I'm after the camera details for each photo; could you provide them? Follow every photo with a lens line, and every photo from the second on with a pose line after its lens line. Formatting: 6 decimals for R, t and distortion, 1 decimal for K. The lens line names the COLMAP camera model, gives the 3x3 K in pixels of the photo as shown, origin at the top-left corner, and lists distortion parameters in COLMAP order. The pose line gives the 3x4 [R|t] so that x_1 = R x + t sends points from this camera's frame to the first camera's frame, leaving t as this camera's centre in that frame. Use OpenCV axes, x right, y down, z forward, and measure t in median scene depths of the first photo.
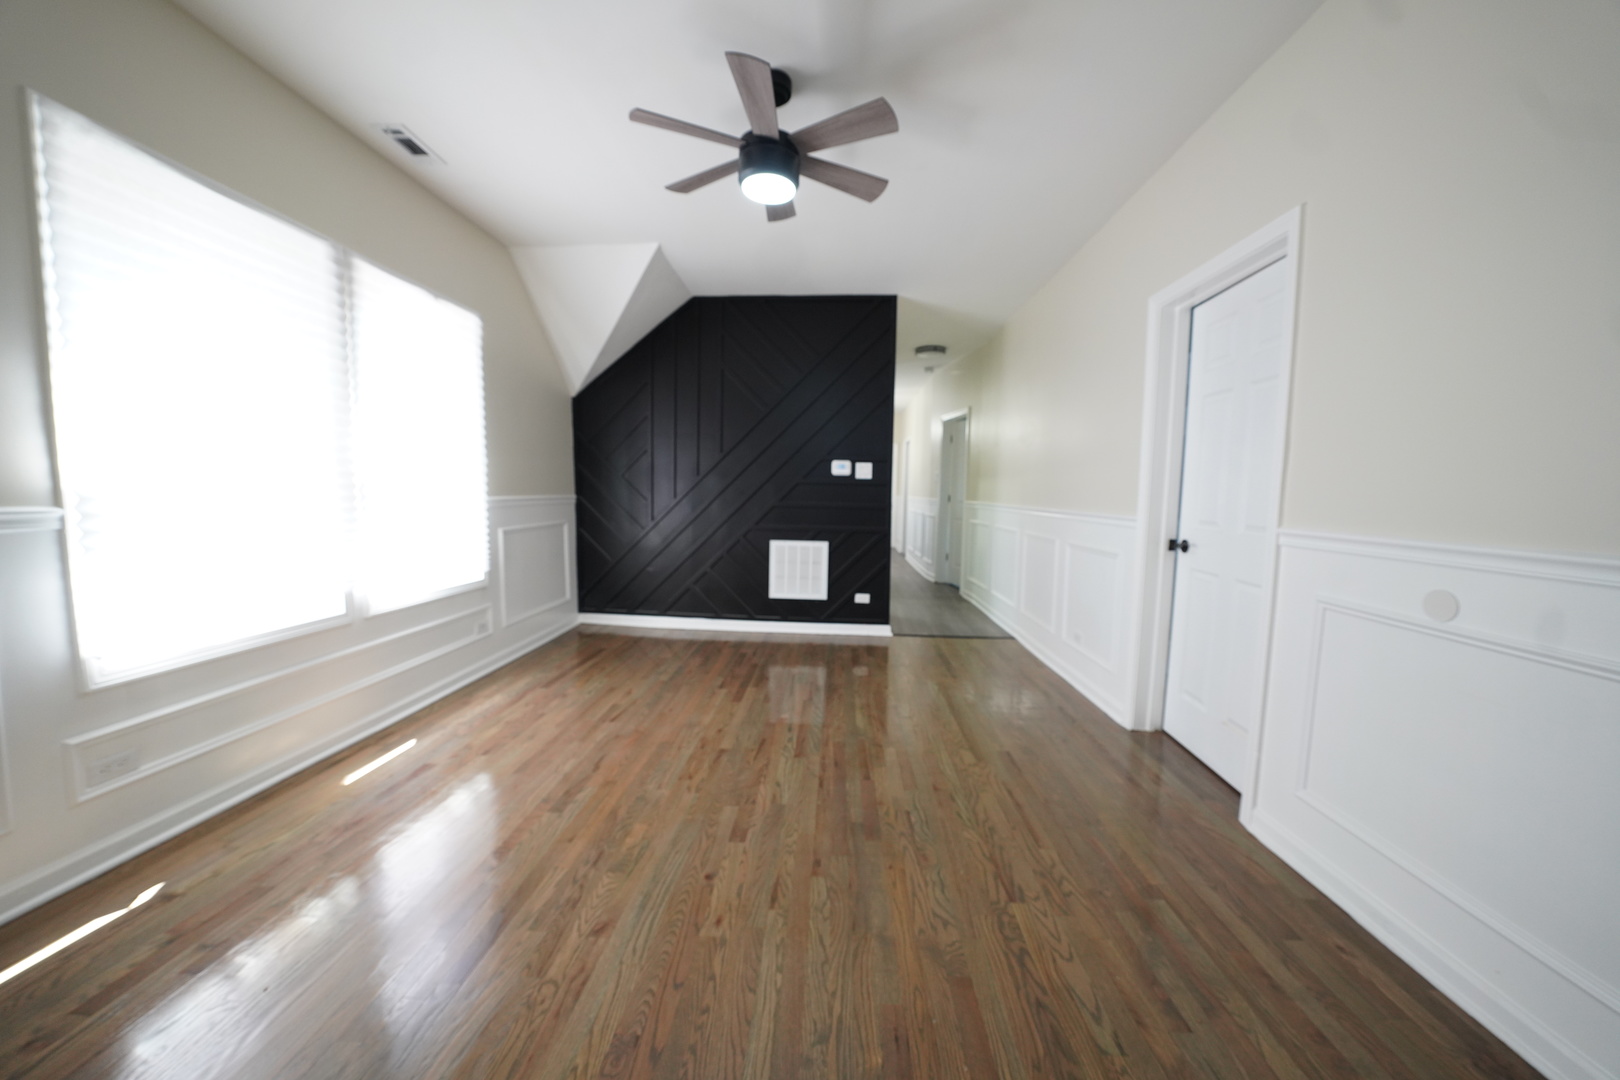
lens RADIAL K [[551.4, 0, 807.9], [0, 551.4, 532.7], [0, 0, 1]] dist [-0.032420, 0.006401]
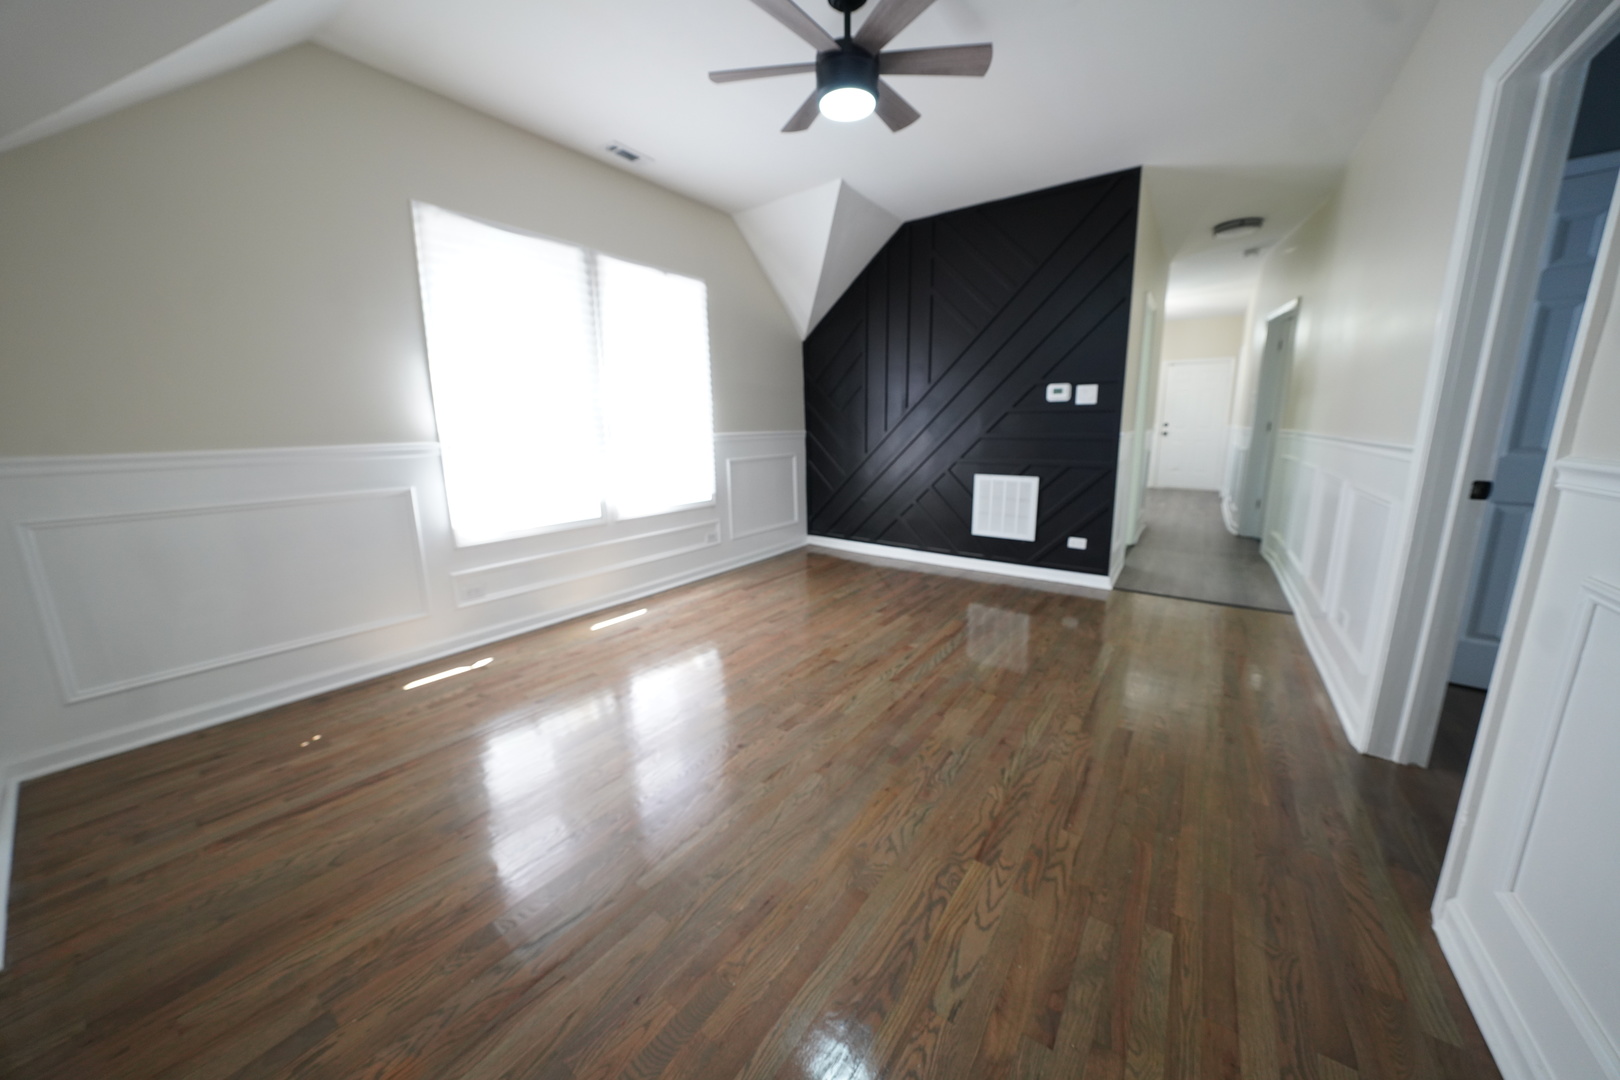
lens RADIAL K [[551.4, 0, 807.9], [0, 551.4, 532.7], [0, 0, 1]] dist [-0.032420, 0.006401]
pose [[0.841406, 0.076185, -0.535007, 0.339175], [-0.014427, 0.992827, 0.118690, 0.009388], [0.540211, -0.092148, 0.836469, 0.064921]]
